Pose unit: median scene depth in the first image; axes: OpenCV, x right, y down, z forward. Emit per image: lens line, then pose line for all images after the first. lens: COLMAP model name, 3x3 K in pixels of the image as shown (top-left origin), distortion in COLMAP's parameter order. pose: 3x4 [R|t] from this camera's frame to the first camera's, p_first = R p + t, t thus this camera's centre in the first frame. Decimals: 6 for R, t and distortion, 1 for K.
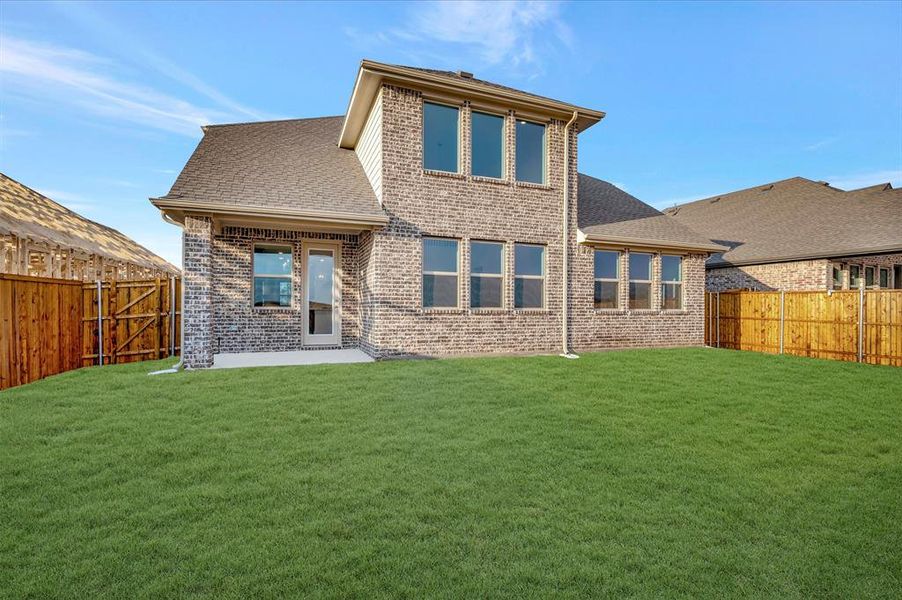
lens RADIAL K [[373.6, 0, 451.1], [0, 373.6, 311.4], [0, 0, 1]] dist [0.001316, 0.000127]
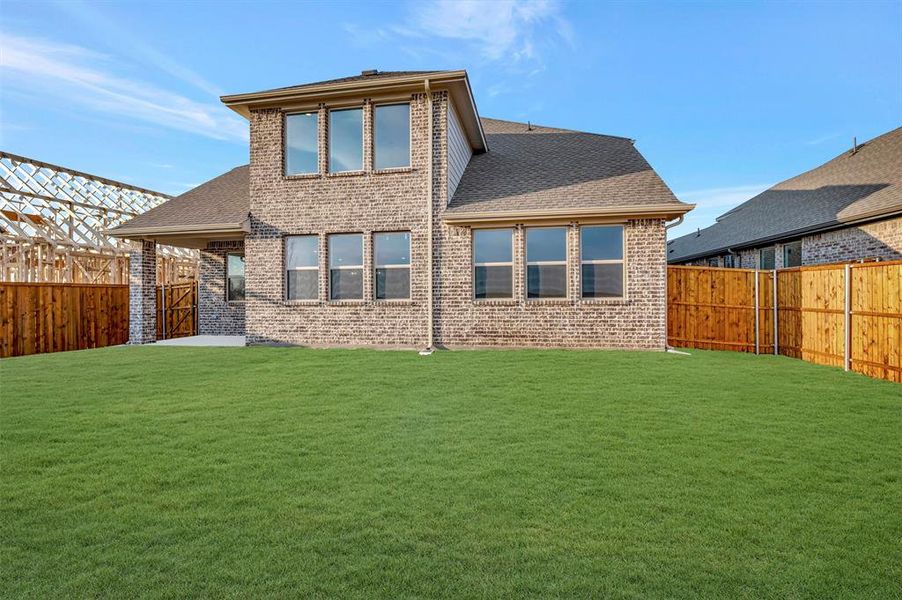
lens RADIAL K [[356.6, 0, 451.0], [0, 356.6, 300.0], [0, 0, 1]] dist [0.001389, 0.000136]
pose [[0.880094, -0.011480, -0.474661, 0.767938], [0.008233, 0.999926, -0.008919, 0.002746], [0.474729, 0.003942, 0.880123, 0.268457]]
